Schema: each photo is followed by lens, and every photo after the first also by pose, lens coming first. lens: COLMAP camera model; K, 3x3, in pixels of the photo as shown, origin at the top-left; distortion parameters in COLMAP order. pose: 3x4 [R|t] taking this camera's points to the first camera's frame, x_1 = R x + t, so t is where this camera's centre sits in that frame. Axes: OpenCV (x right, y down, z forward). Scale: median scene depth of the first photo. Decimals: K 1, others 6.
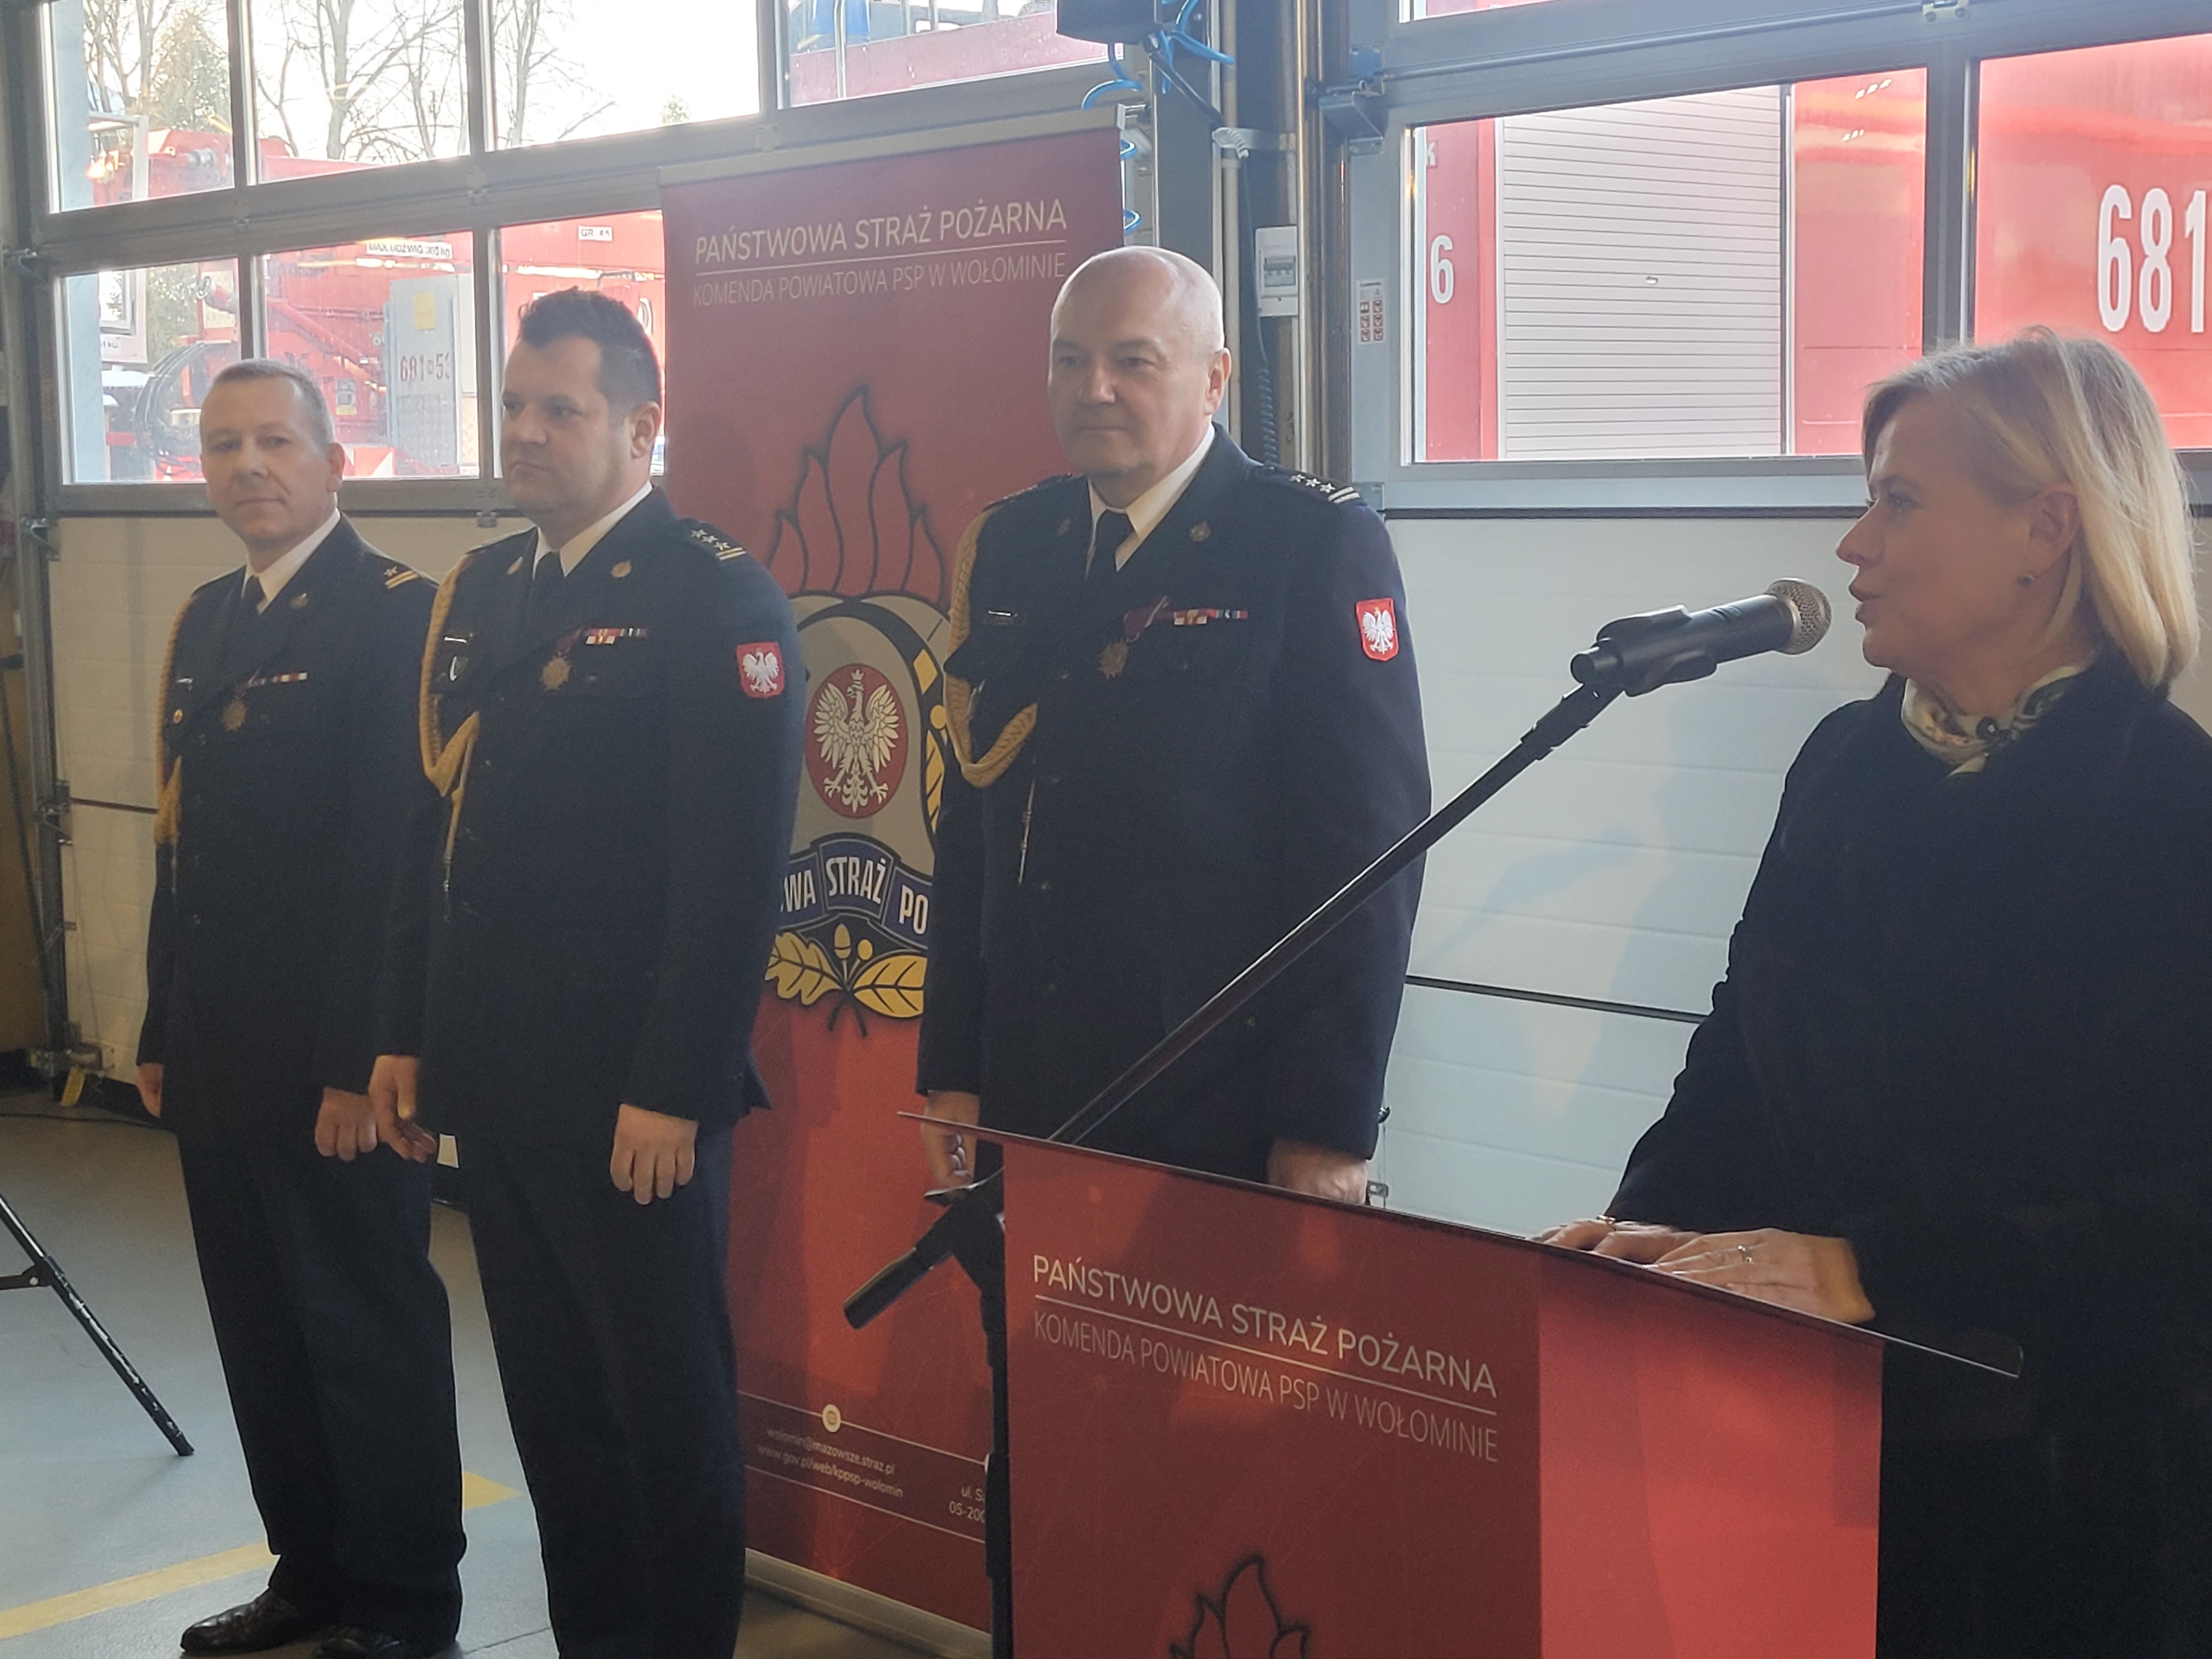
lens RADIAL K [[3266.5, 0, 1100.3], [0, 3266.5, 799.8], [0, 0, 1]] dist [0.031747, 0.000000]
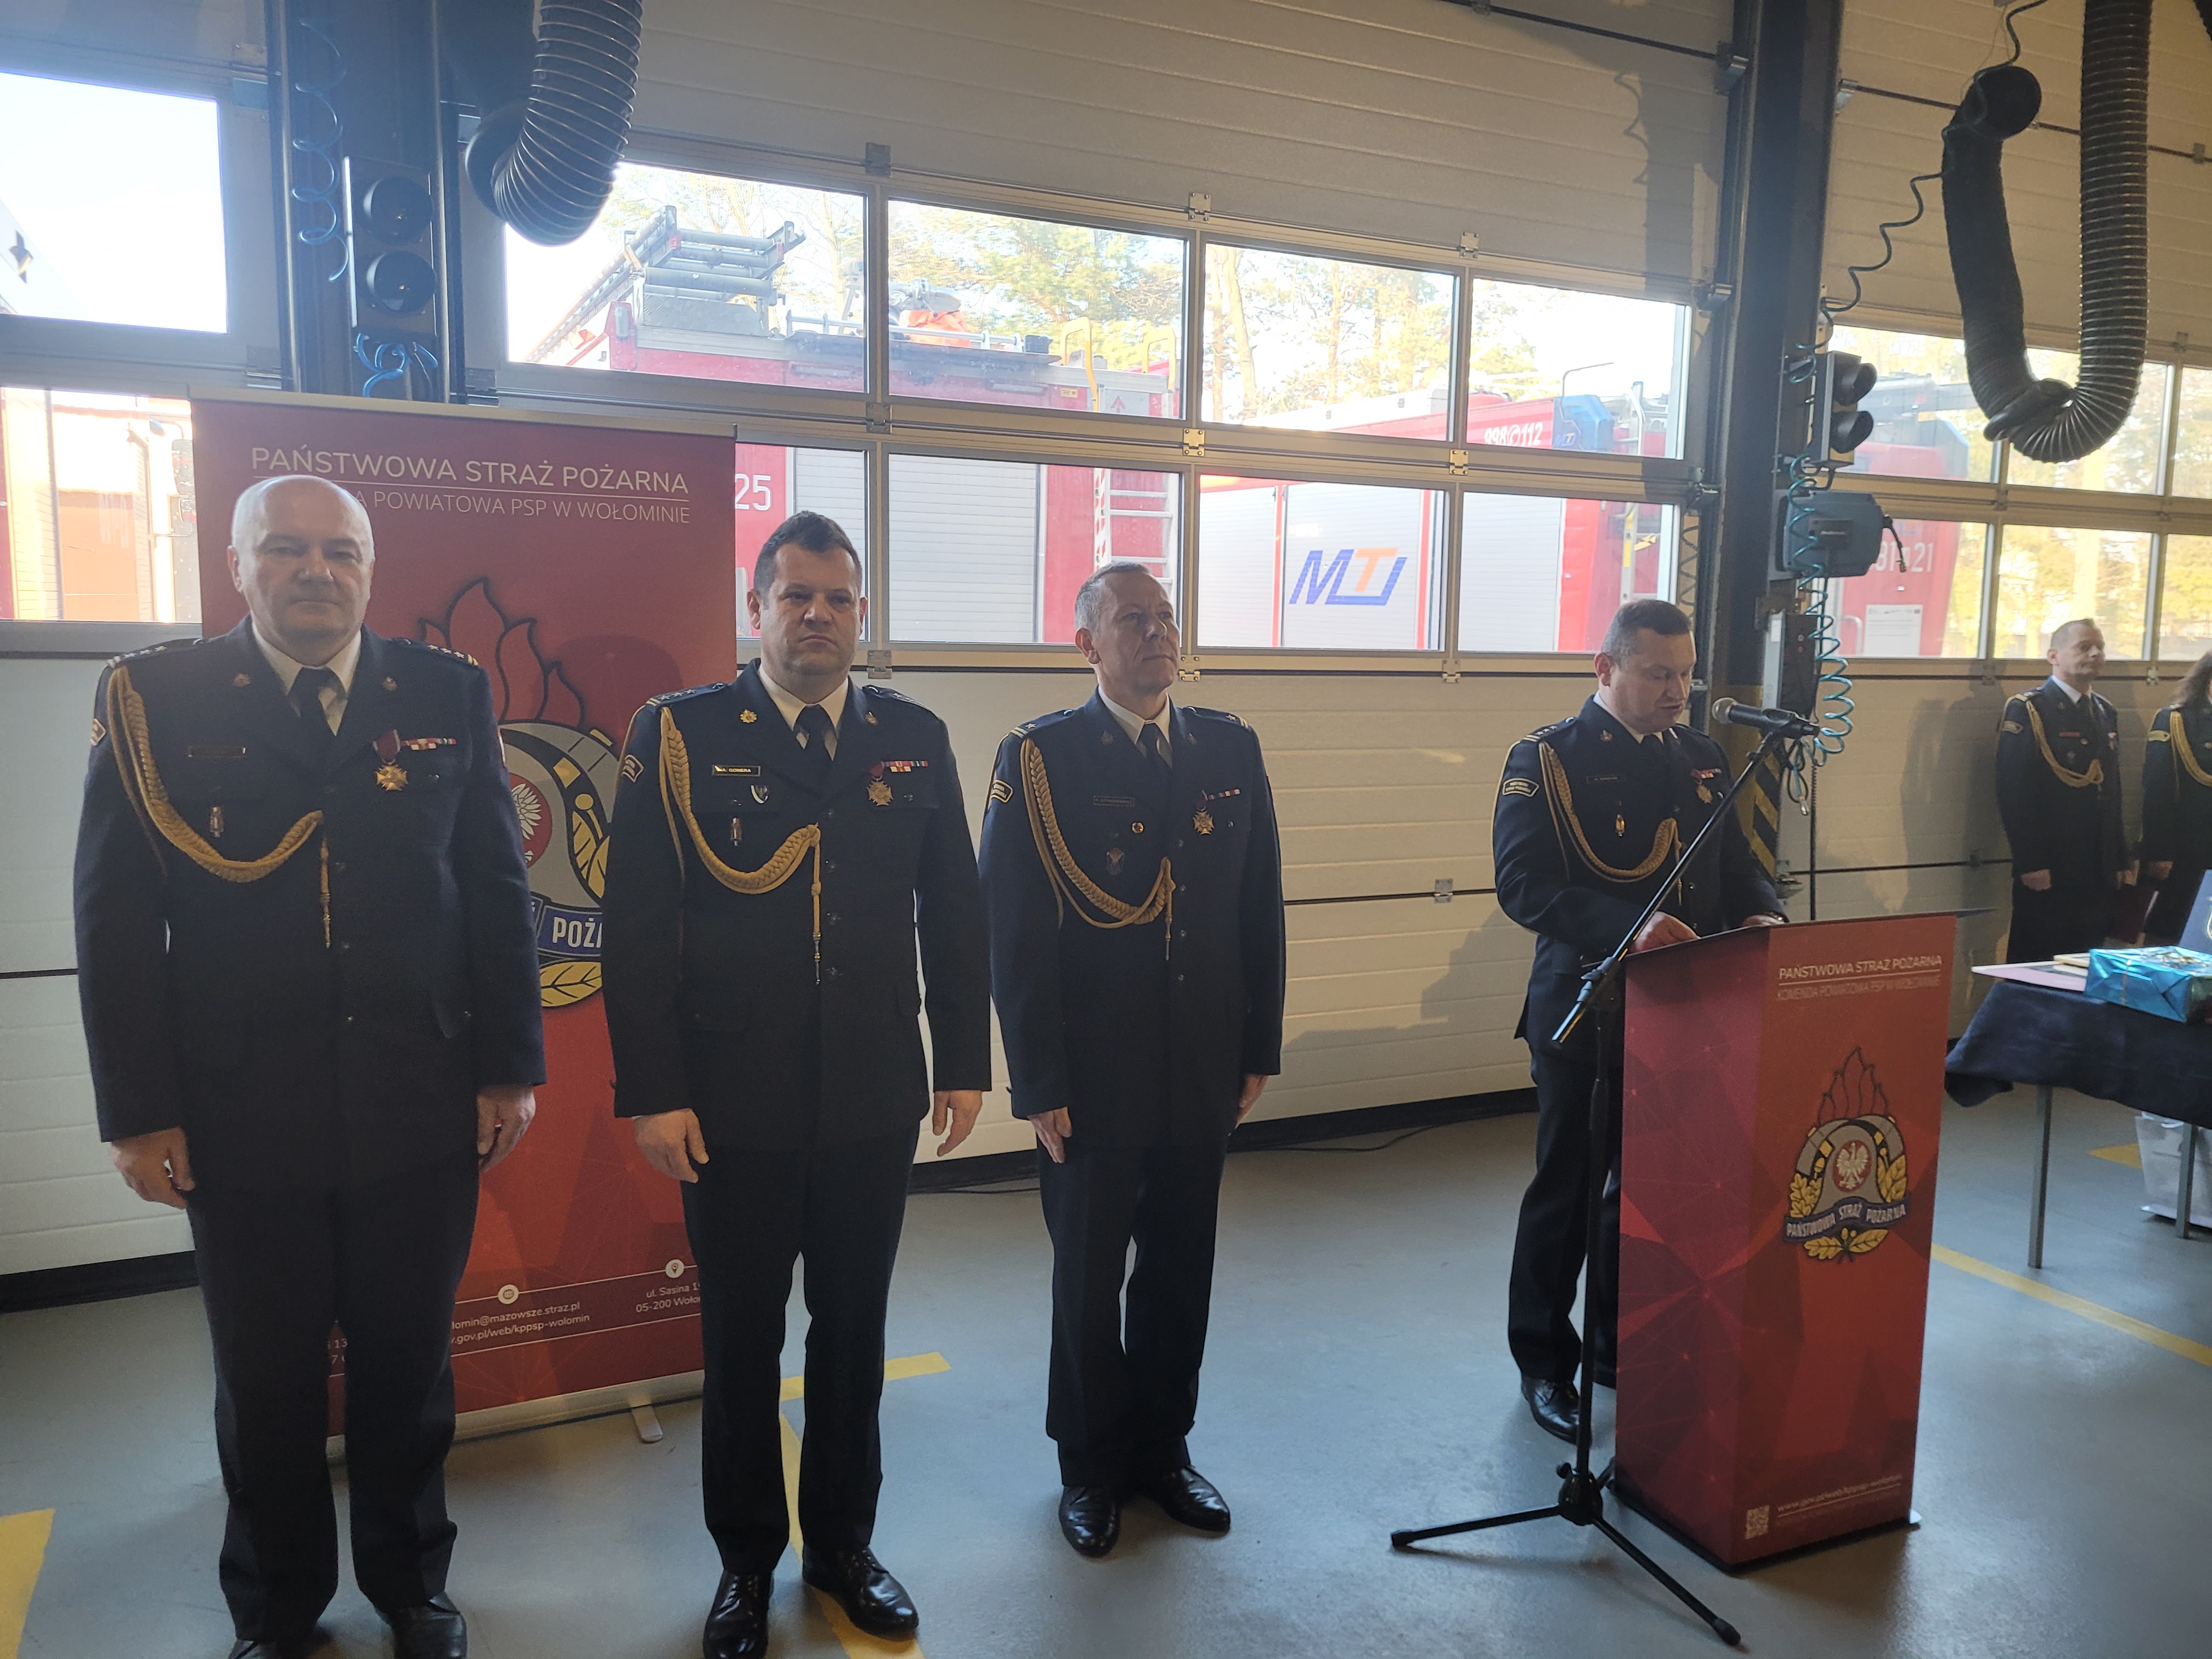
lens RADIAL K [[1671.8, 0, 1117.1], [0, 1671.8, 809.1], [0, 0, 1]] dist [0.047049, -0.026987]
pose [[0.312474, -0.078611, 0.946668, -0.705708], [0.067796, 0.995874, 0.060319, -0.052016], [-0.947504, 0.045332, 0.316514, 0.516437]]
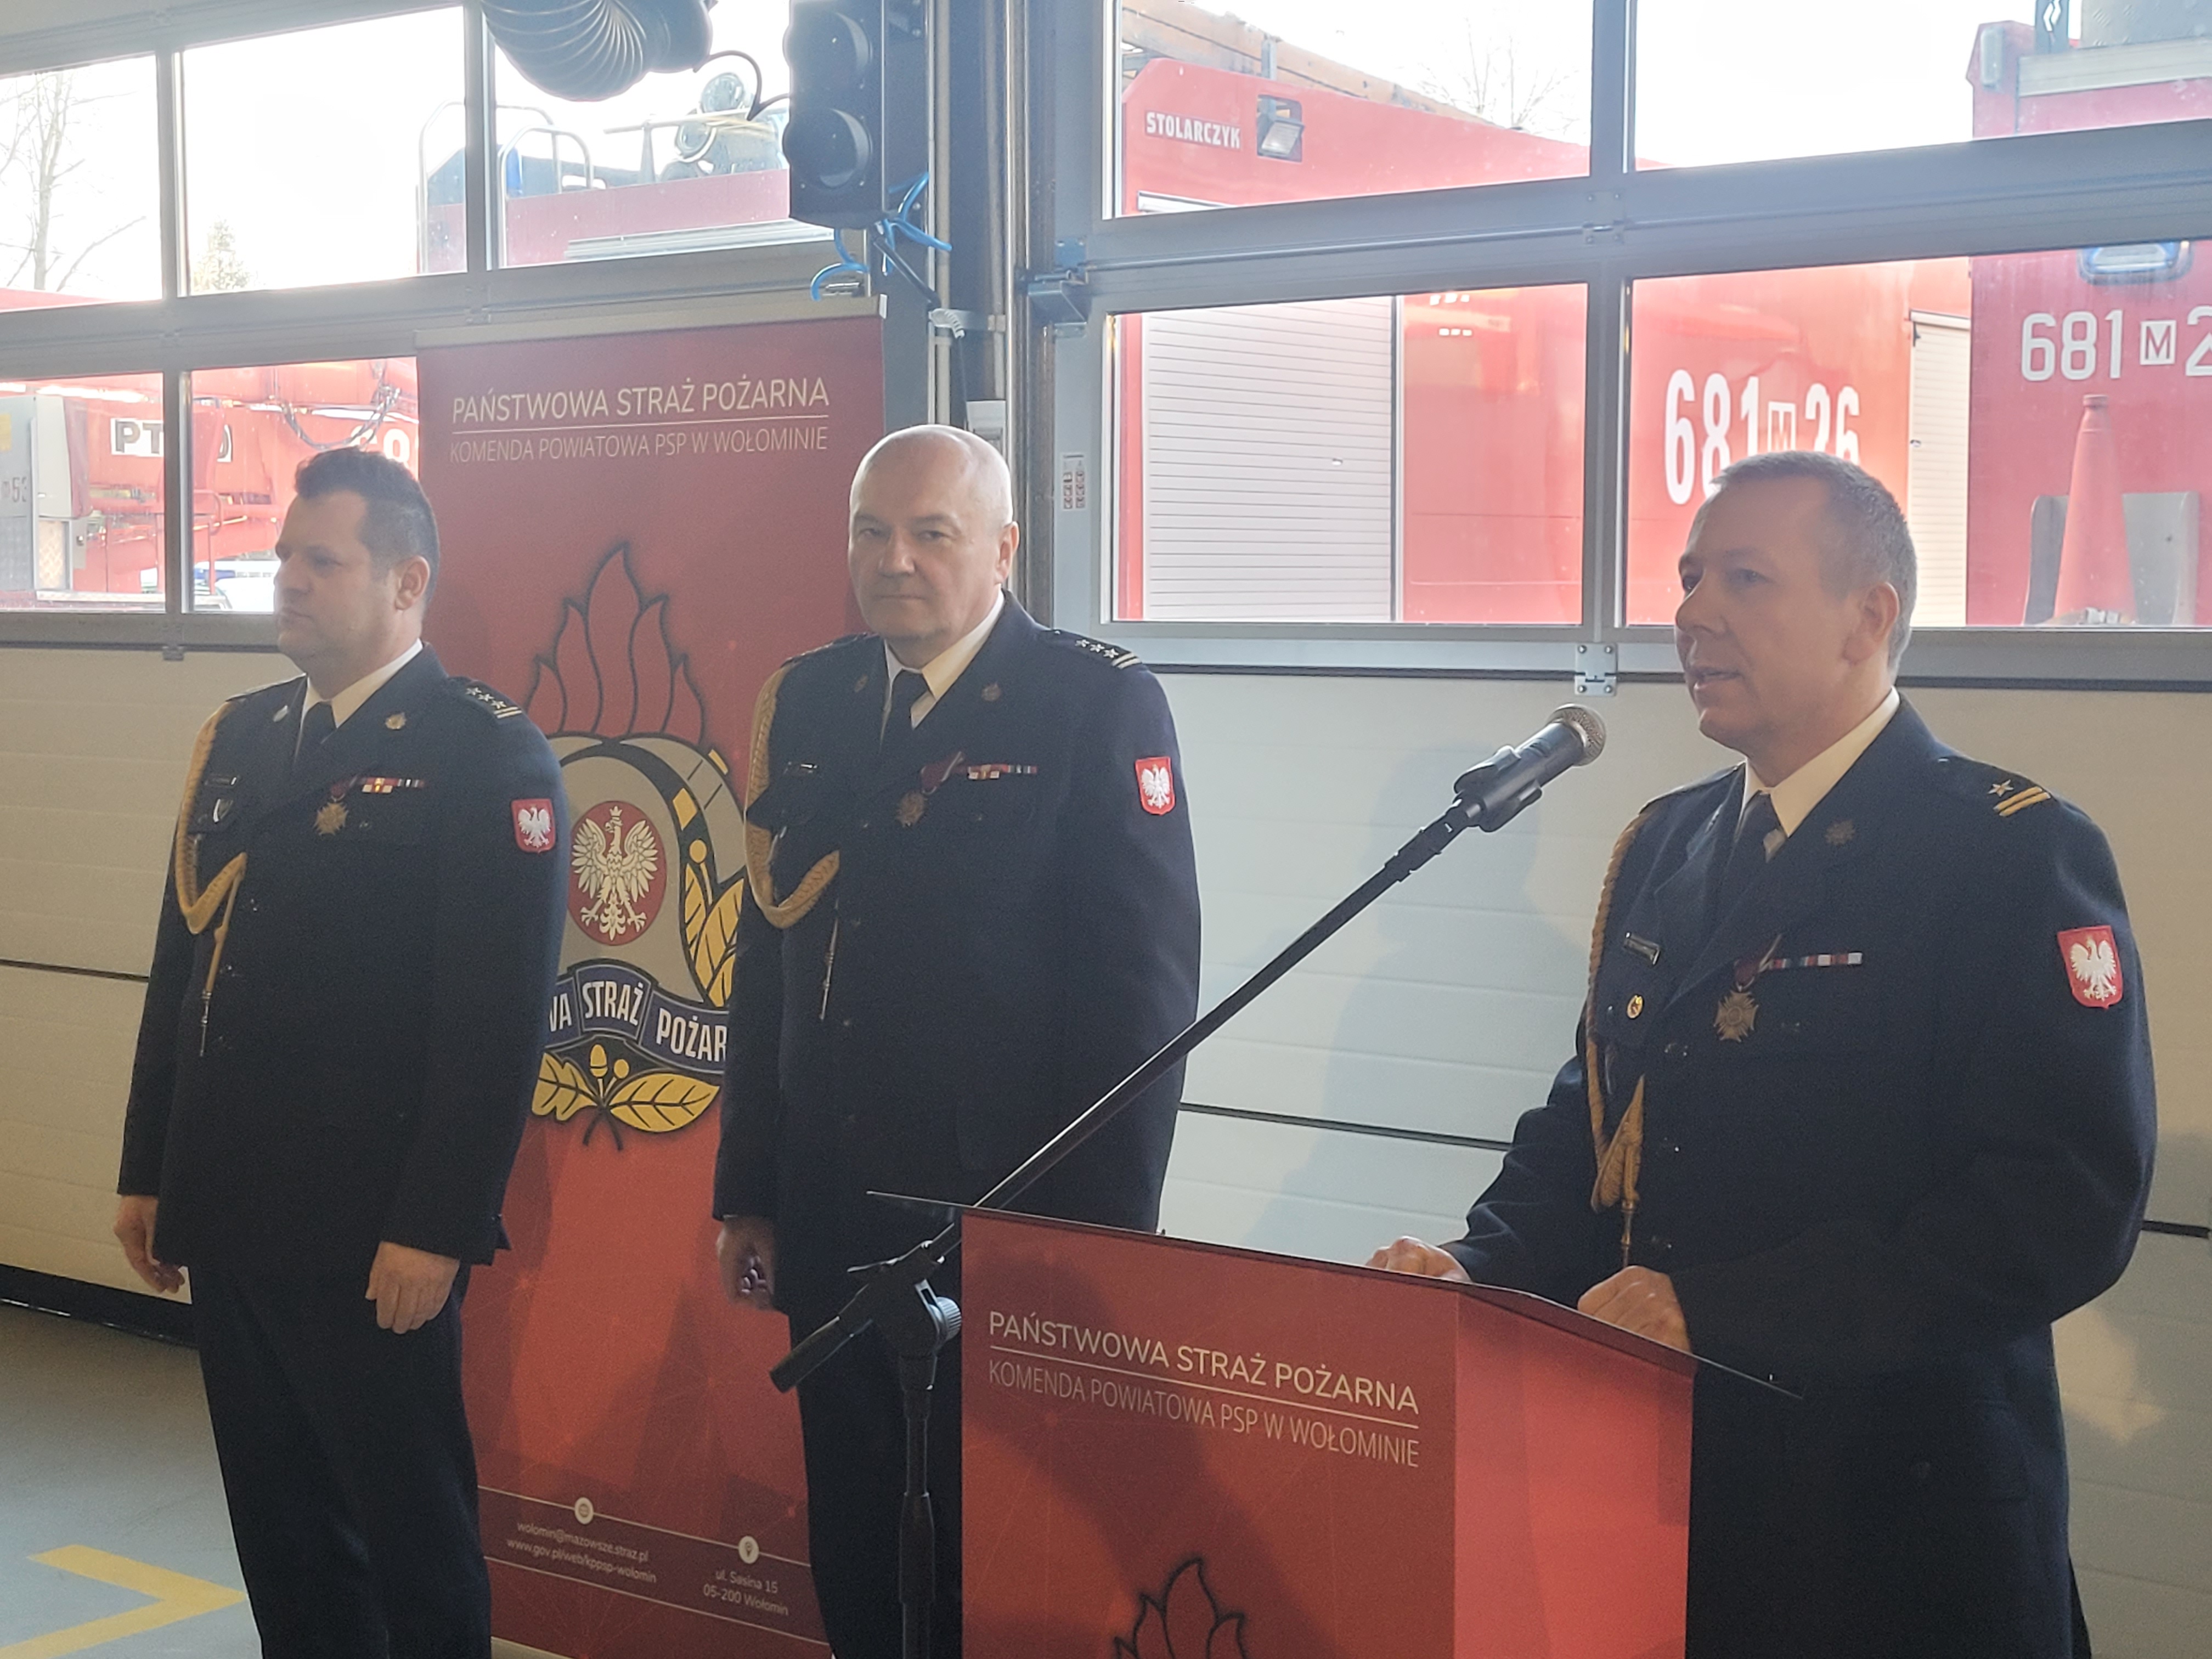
lens RADIAL K [[3266.5, 0, 1109.2], [0, 3266.5, 840.2], [0, 0, 1]] dist [0.031747, 0.000000]
pose [[0.989127, 0.008163, 0.146834, -0.073259], [-0.003963, 0.999575, -0.028871, 0.001586], [-0.147007, 0.027976, 0.988740, -0.083918]]
